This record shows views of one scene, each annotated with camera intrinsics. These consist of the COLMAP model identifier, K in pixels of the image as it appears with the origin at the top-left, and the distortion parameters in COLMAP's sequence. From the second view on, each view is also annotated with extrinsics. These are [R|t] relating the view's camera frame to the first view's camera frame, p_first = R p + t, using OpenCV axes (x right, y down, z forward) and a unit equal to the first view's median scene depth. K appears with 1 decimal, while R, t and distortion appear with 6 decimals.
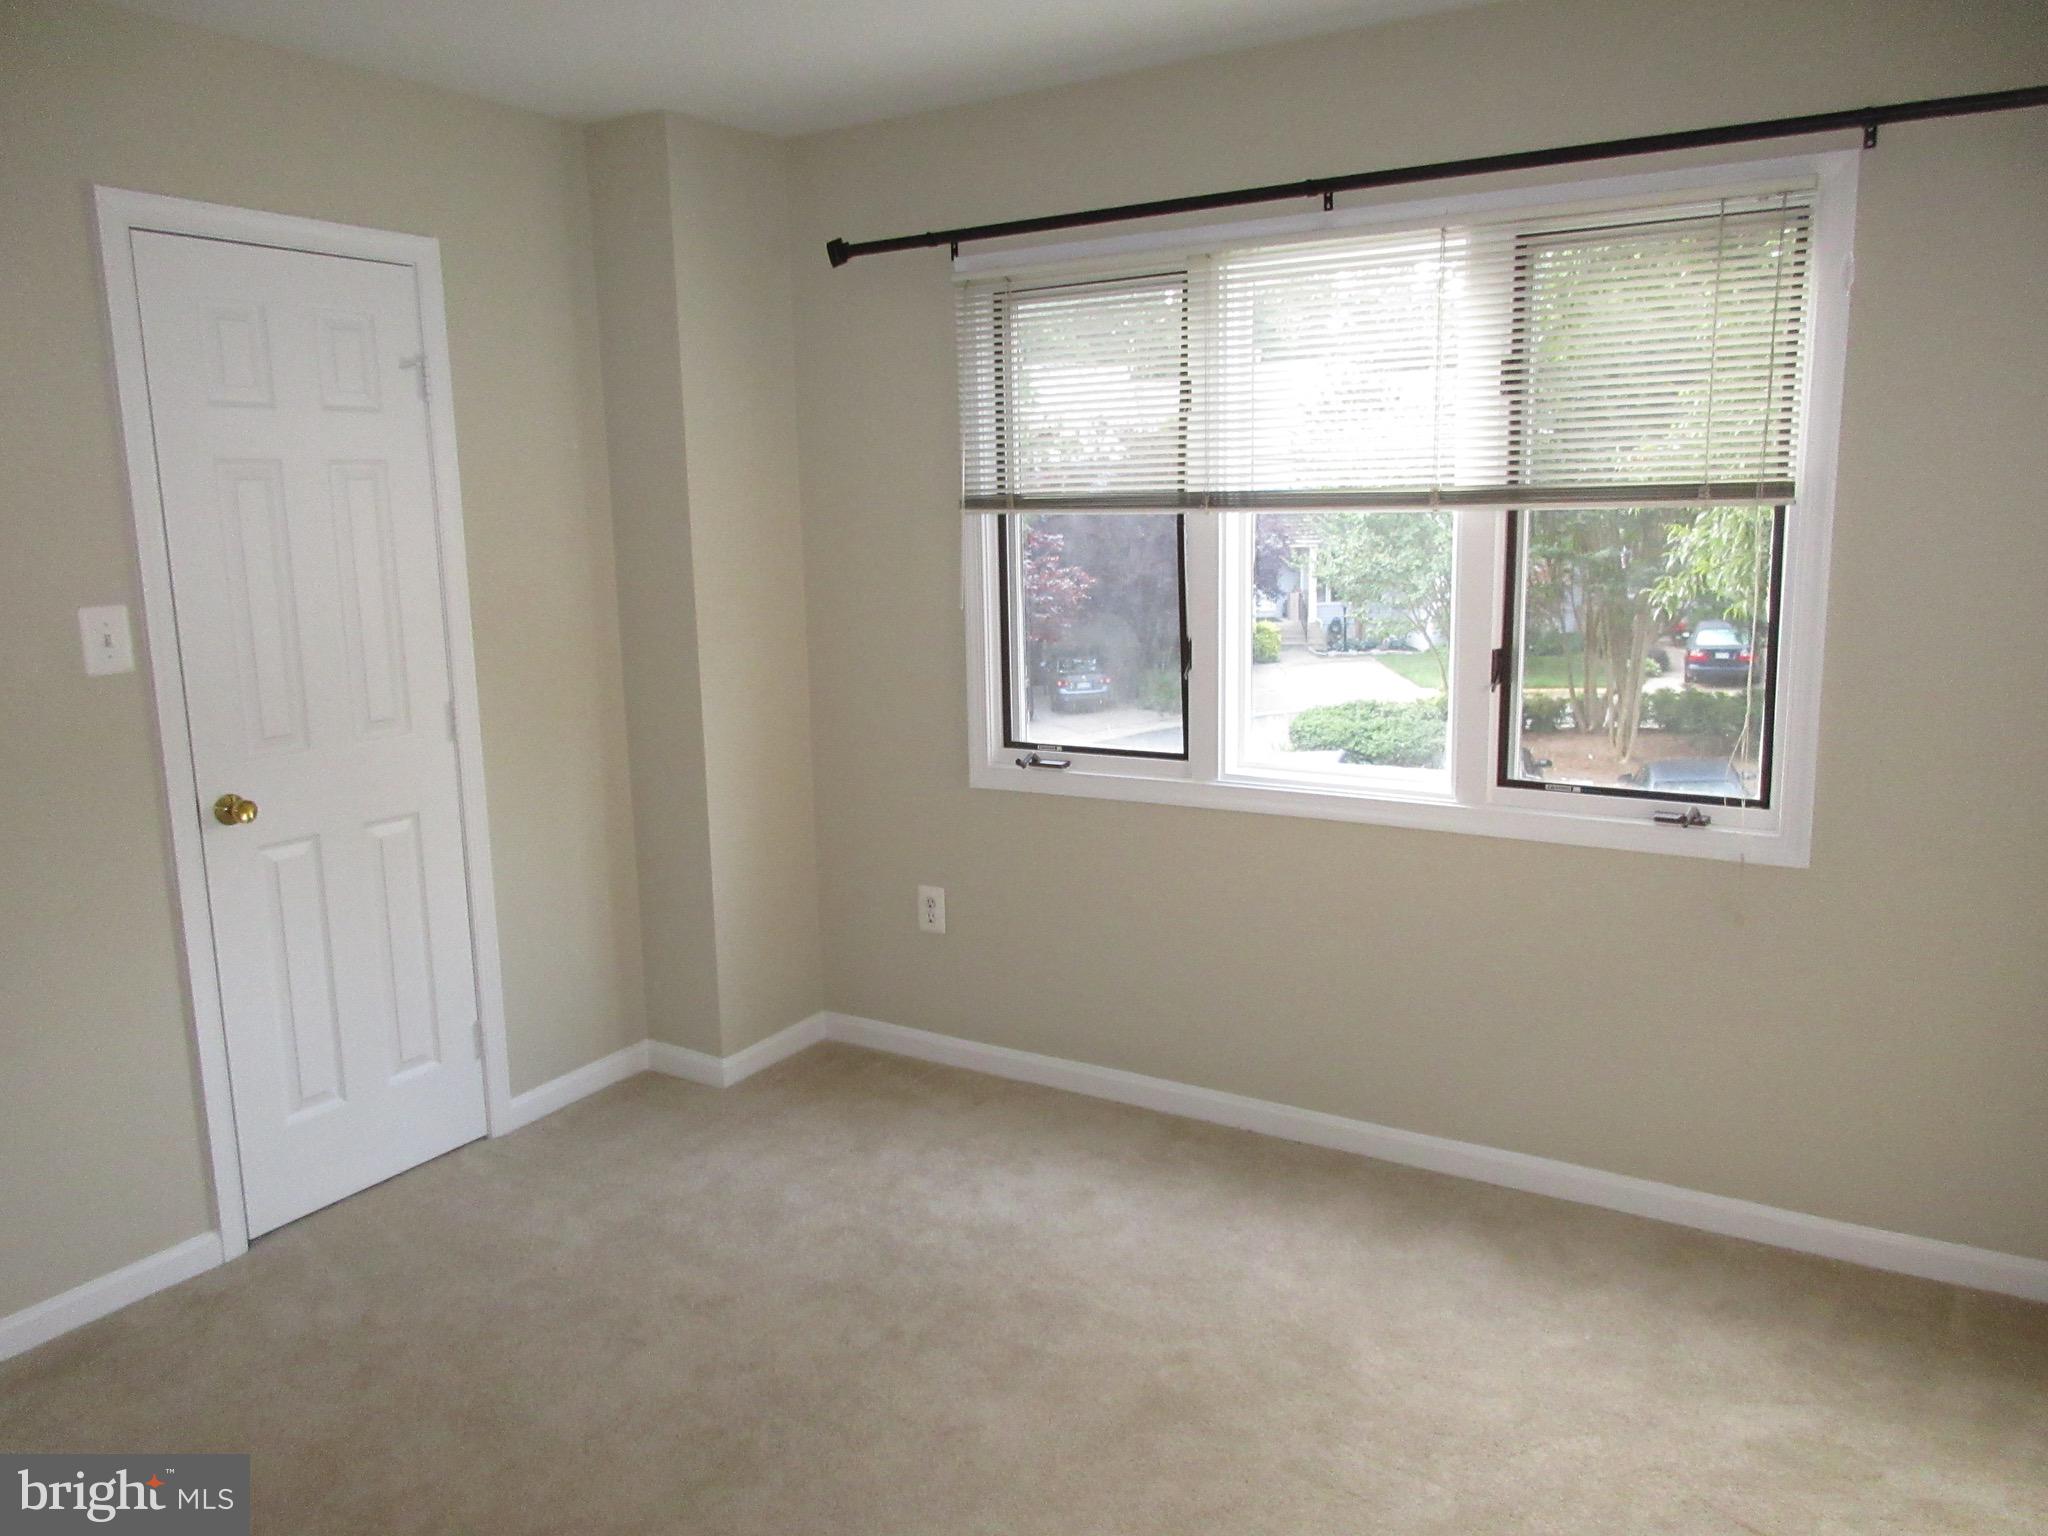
lens RADIAL K [[1504.7, 0, 1025.8], [0, 1504.7, 769.2], [0, 0, 1]] dist [-0.001173, 0.006746]
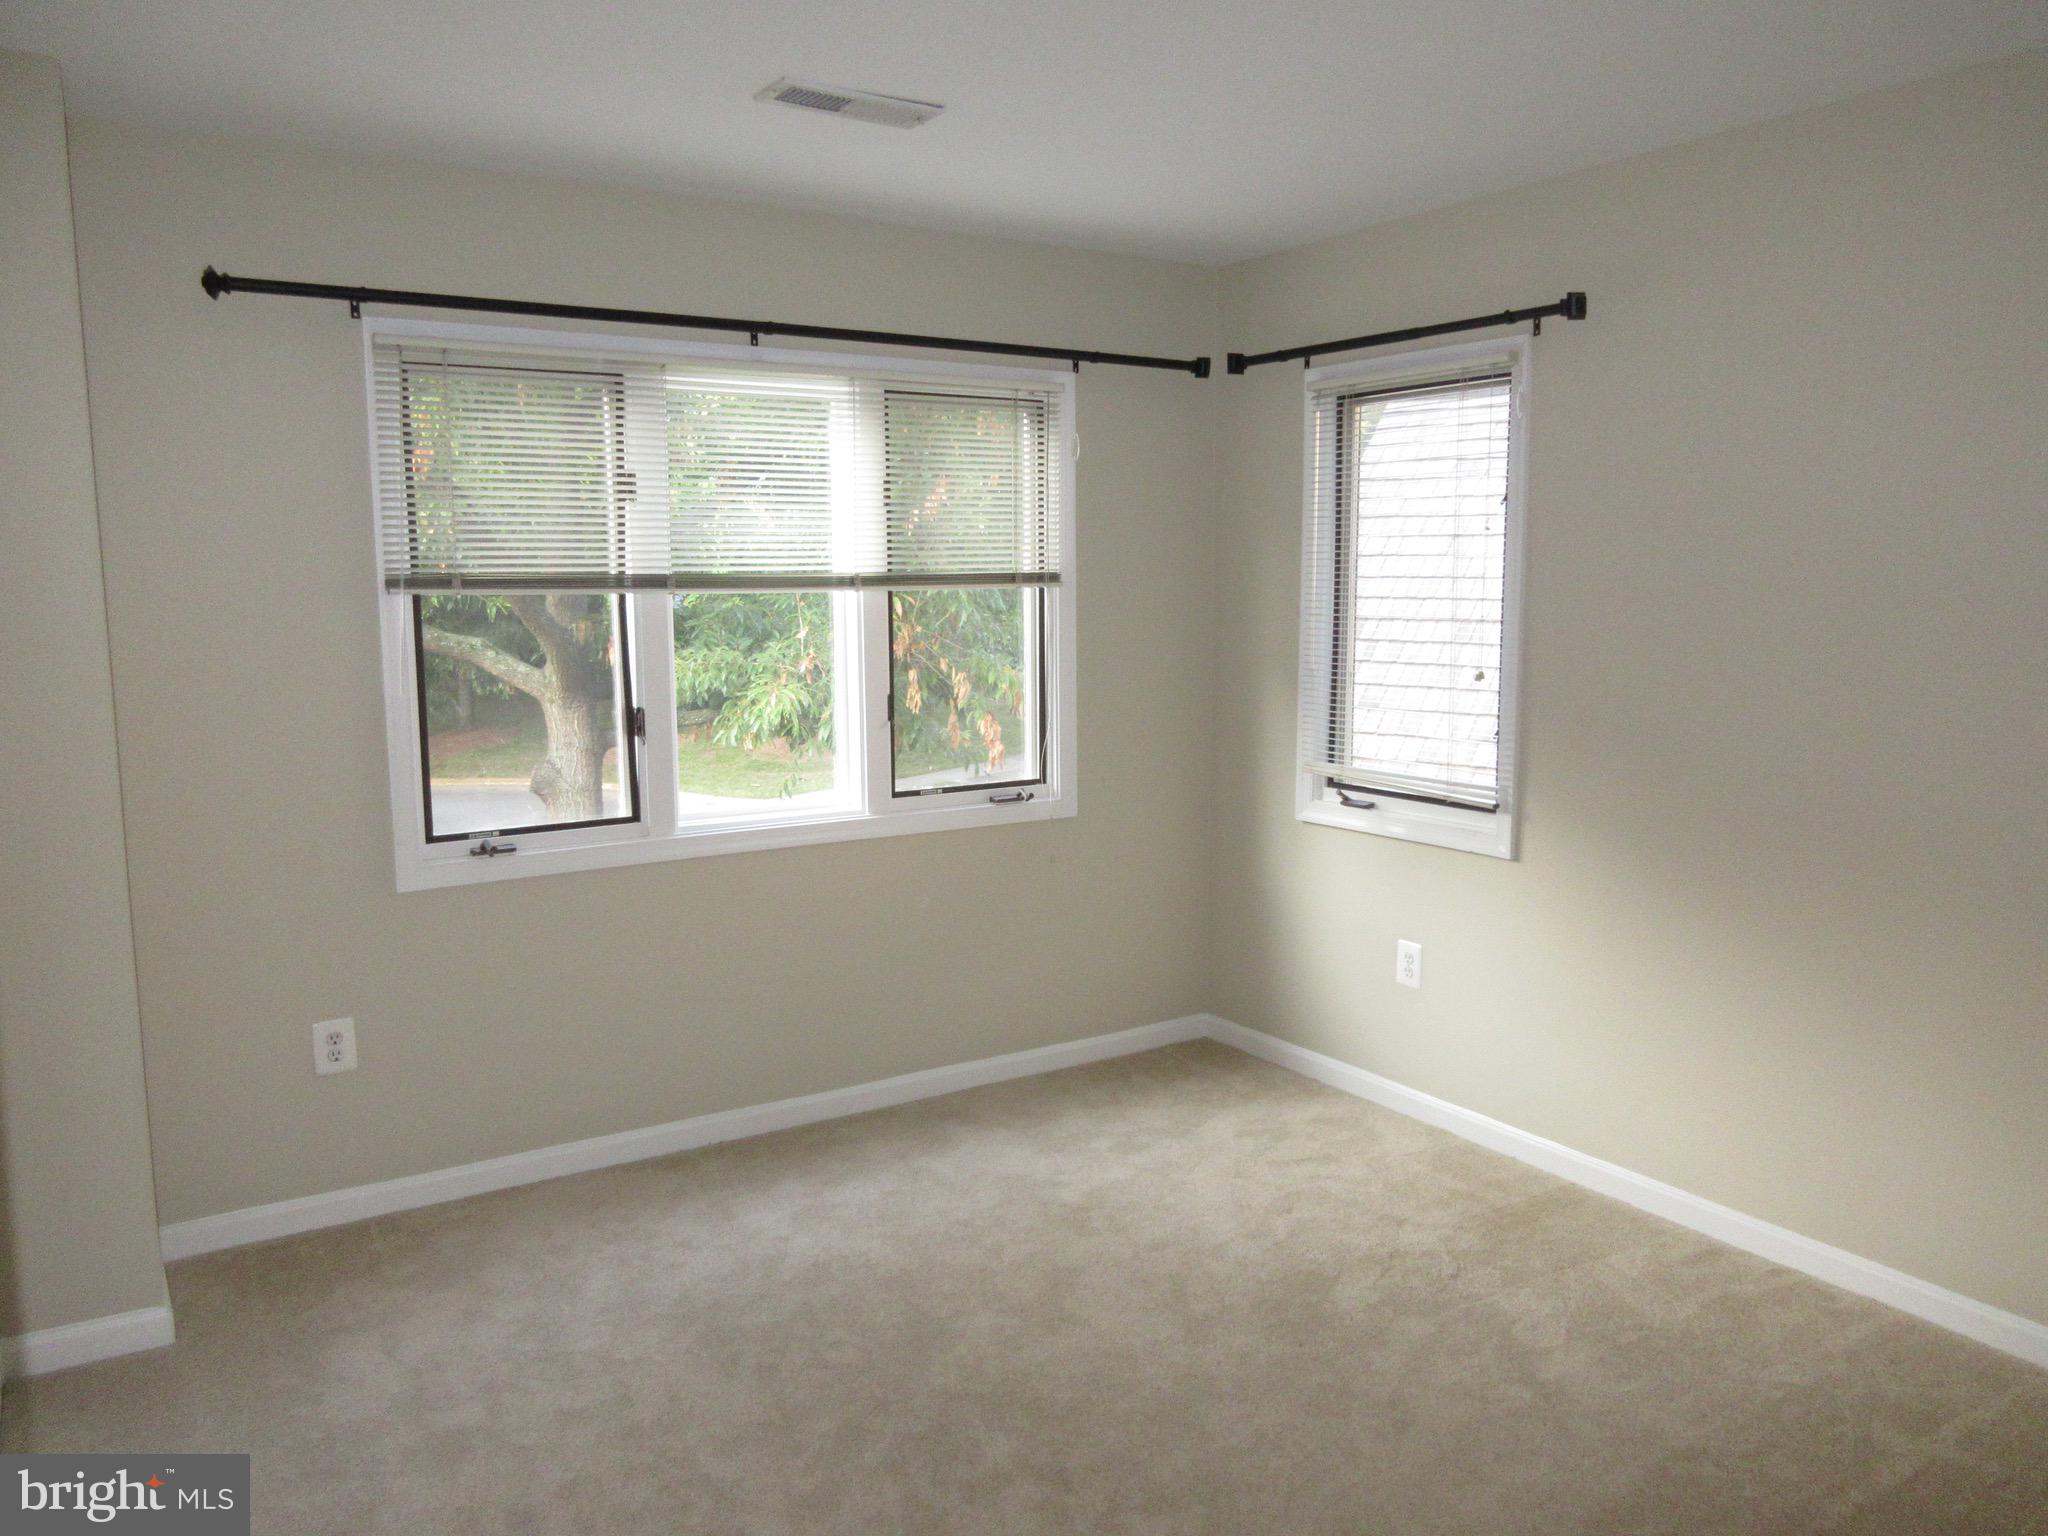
lens RADIAL K [[1504.7, 0, 1025.6], [0, 1504.7, 766.9], [0, 0, 1]] dist [-0.001173, 0.006746]
pose [[0.441553, -0.099703, 0.891678, -0.805148], [0.156291, 0.987160, 0.032985, -0.040467], [-0.883518, 0.124796, 0.451466, 0.293235]]
